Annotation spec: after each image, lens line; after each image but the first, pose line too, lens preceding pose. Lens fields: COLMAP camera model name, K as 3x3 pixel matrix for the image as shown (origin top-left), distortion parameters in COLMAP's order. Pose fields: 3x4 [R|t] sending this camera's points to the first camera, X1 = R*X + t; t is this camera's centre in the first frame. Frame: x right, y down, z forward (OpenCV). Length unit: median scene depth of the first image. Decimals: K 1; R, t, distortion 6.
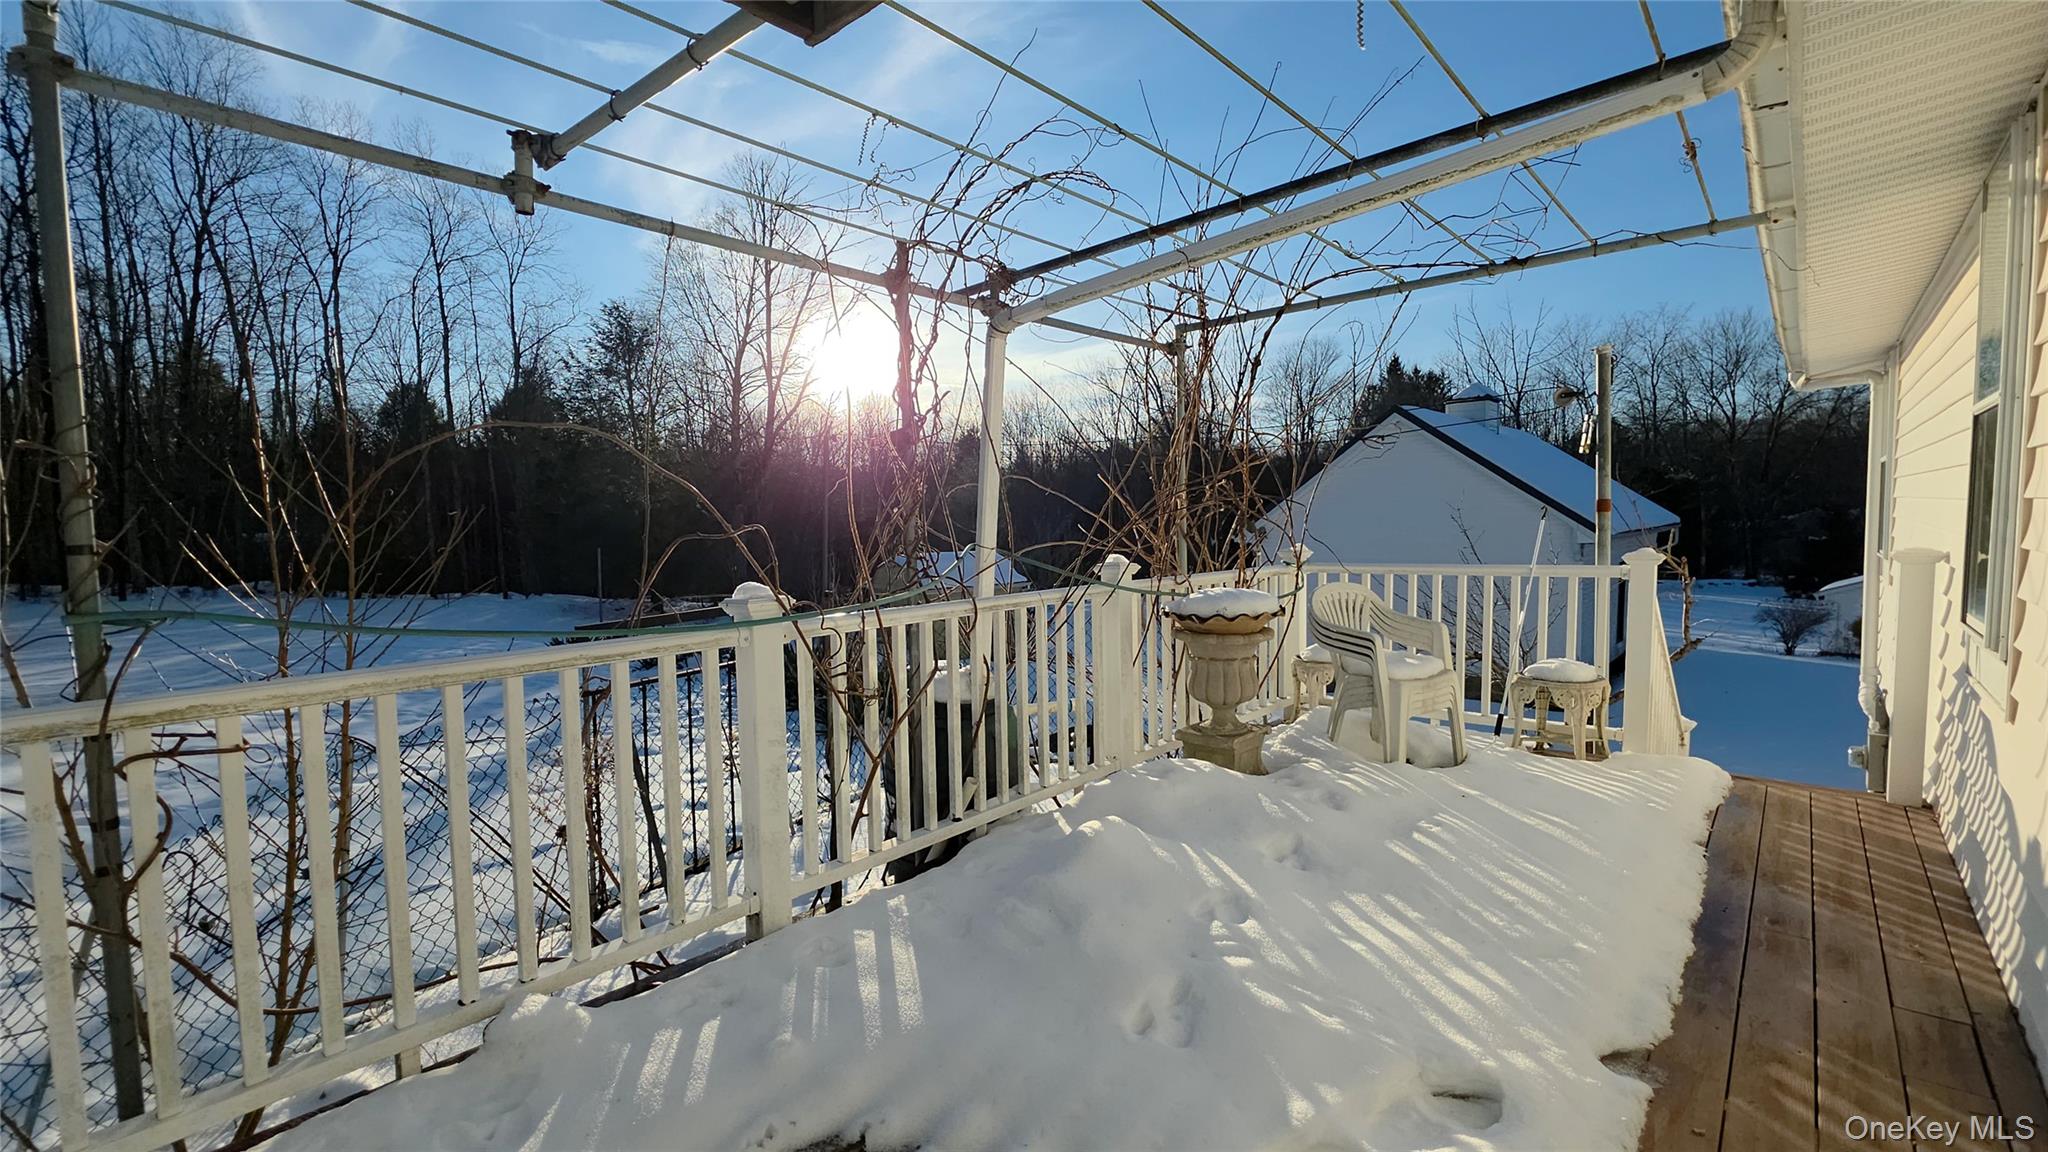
lens RADIAL K [[883.1, 0, 1024.0], [0, 883.1, 576.0], [0, 0, 1]] dist [0.000700, 0.000052]
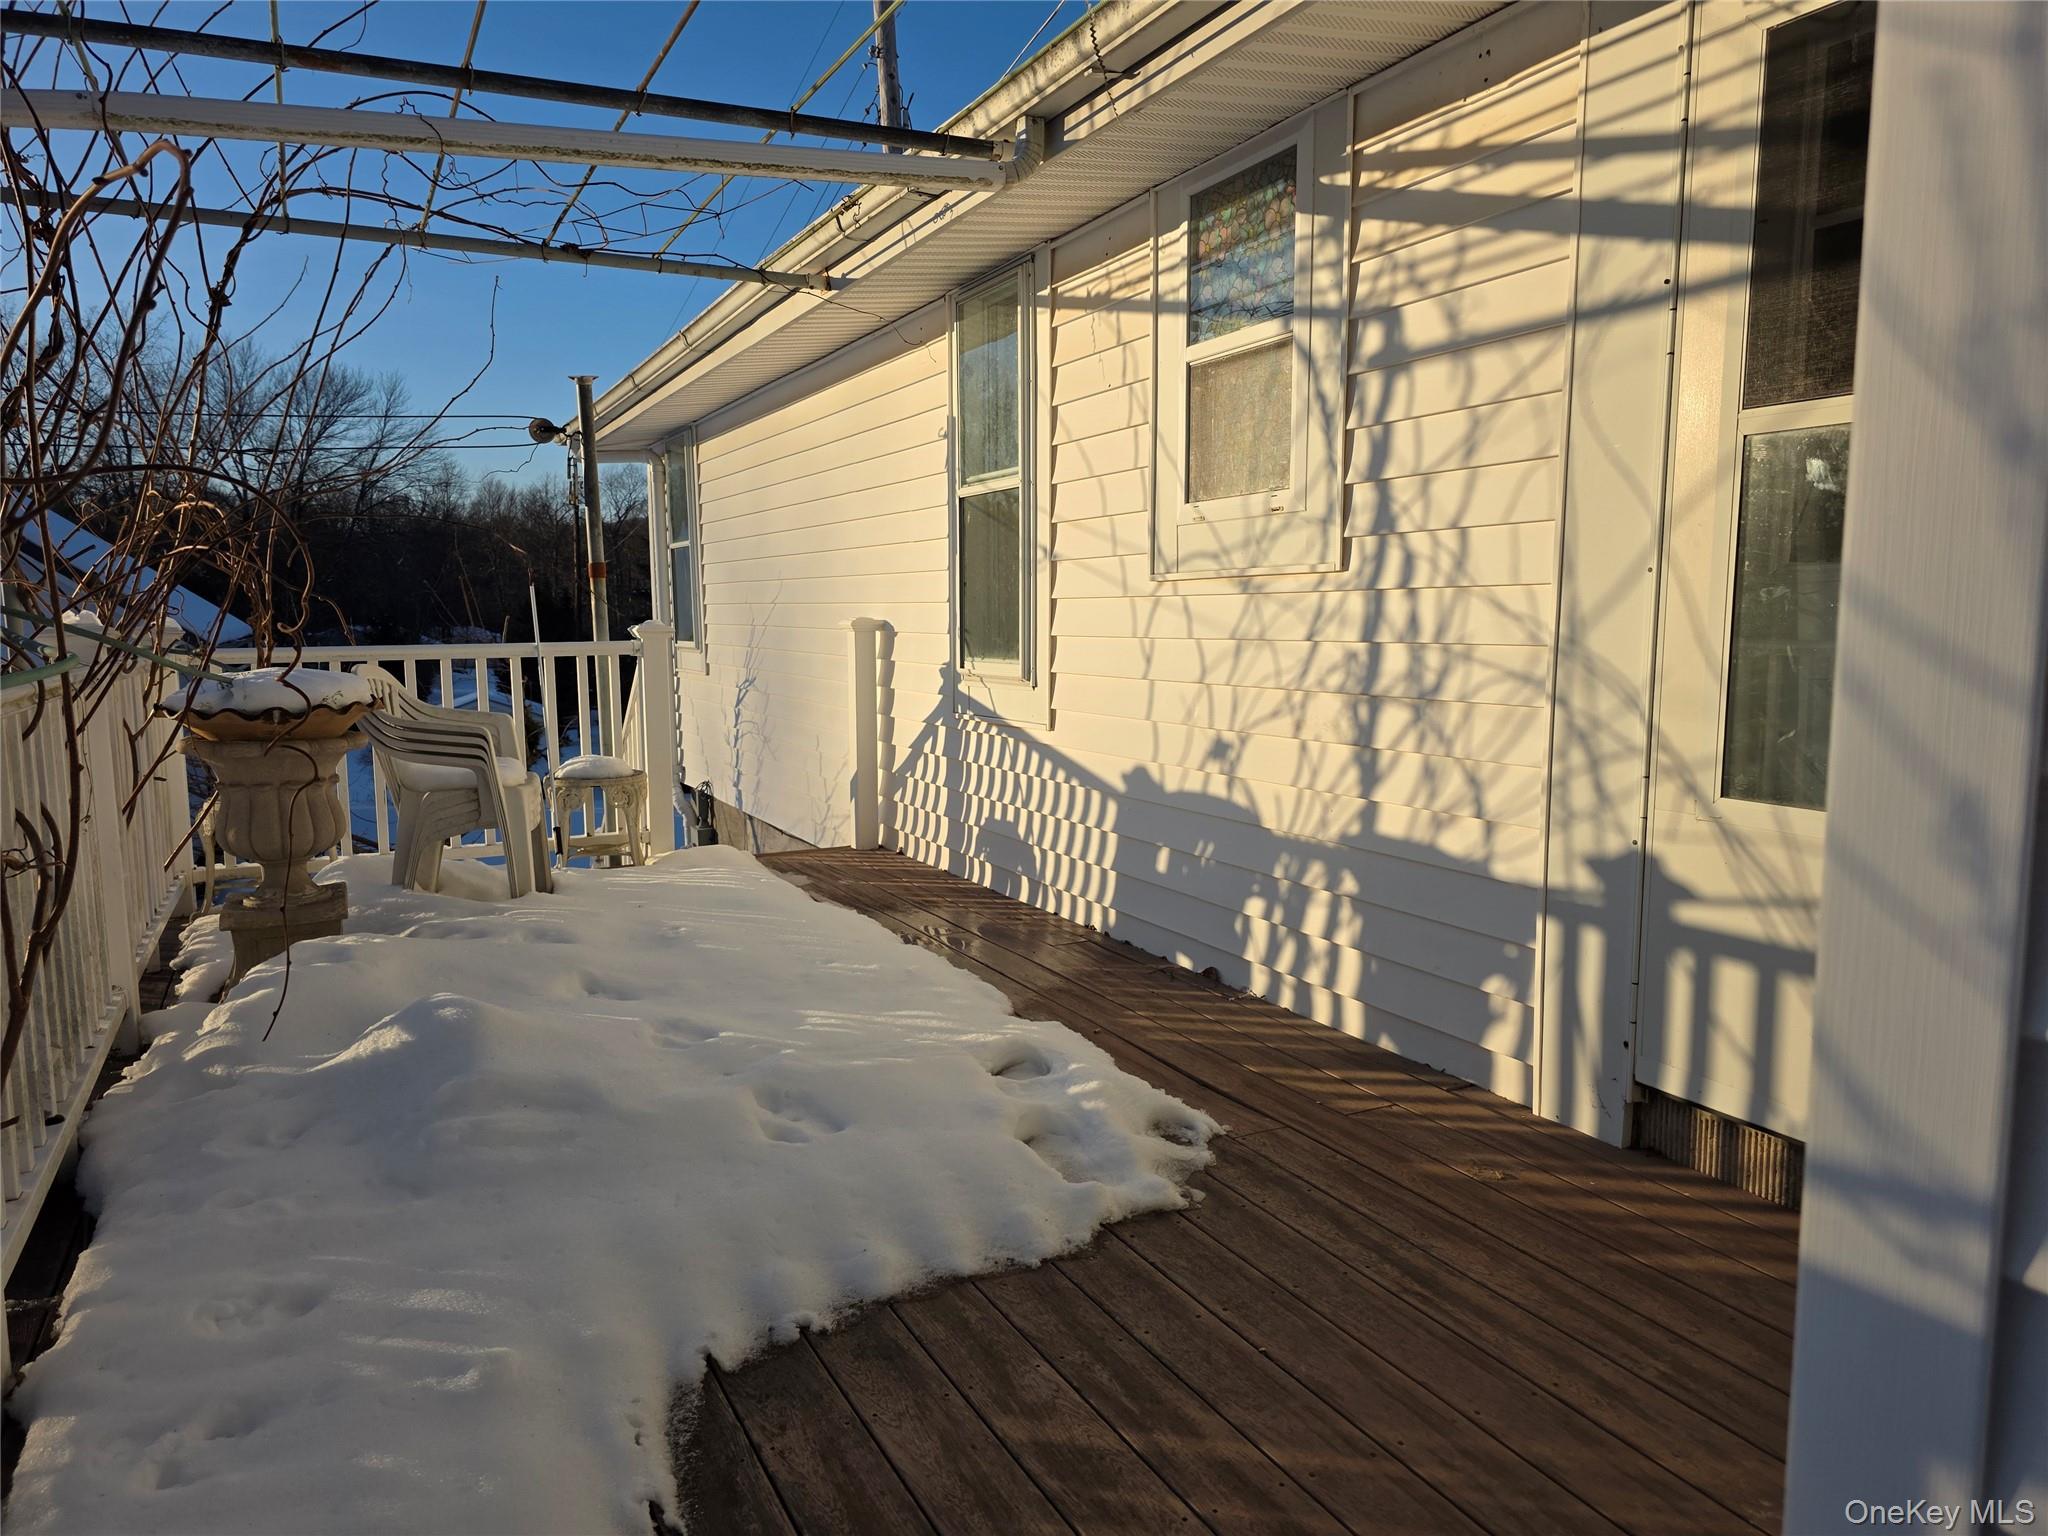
lens RADIAL K [[1375.9, 0, 1031.8], [0, 1375.9, 795.6], [0, 0, 1]] dist [0.008377, 0.001517]
pose [[0.365275, -0.100832, 0.925422, -0.494700], [0.058499, 0.994638, 0.085284, 0.052845], [-0.929060, 0.022984, 0.369215, 0.163391]]
